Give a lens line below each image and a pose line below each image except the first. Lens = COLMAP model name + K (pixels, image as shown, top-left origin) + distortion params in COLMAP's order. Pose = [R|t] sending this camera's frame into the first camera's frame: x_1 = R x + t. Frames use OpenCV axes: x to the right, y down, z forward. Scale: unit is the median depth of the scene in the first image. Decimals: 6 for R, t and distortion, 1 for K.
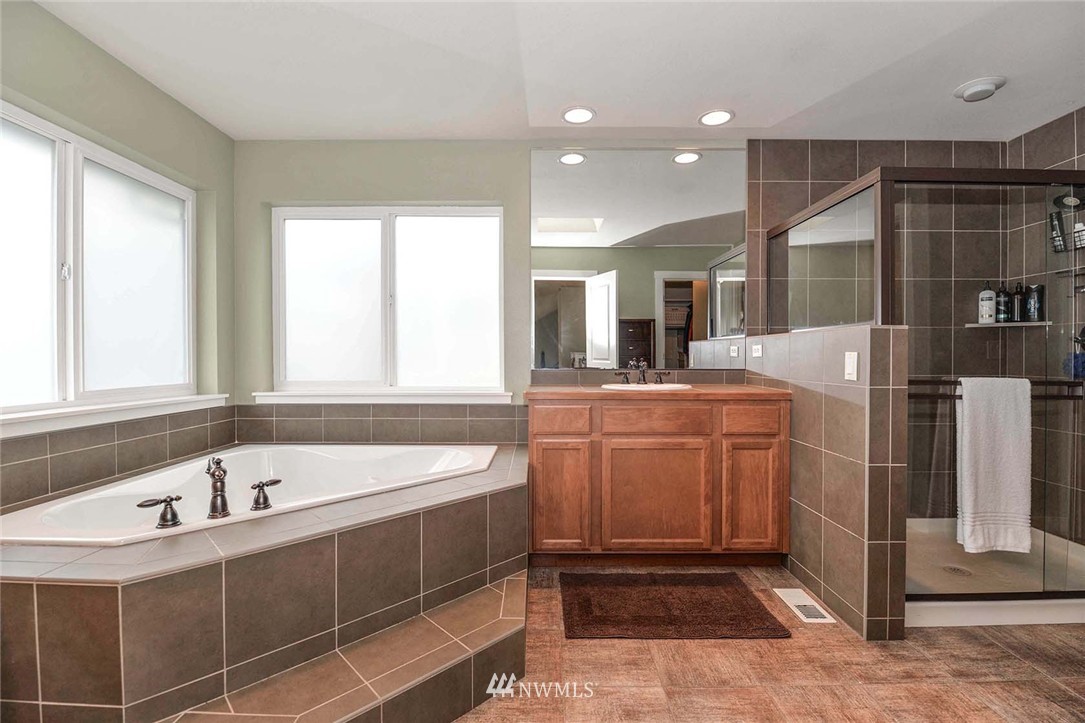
lens RADIAL K [[490.0, 0, 542.0], [0, 490.0, 363.2], [0, 0, 1]] dist [-0.015114, -0.003742]
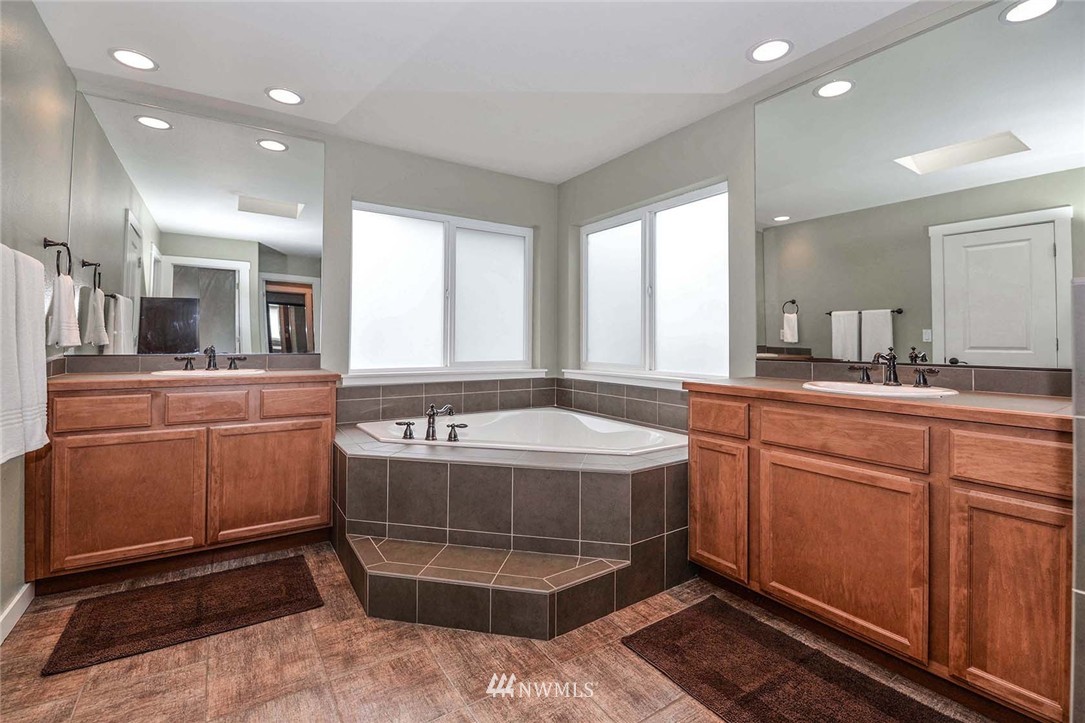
lens RADIAL K [[490.0, 0, 533.2], [0, 490.0, 329.4], [0, 0, 1]] dist [-0.015114, -0.003742]
pose [[0.530438, -0.018250, -0.847528, 0.598043], [-0.015012, 0.999409, -0.030916, -0.007376], [0.847591, 0.029122, 0.529850, 0.262635]]
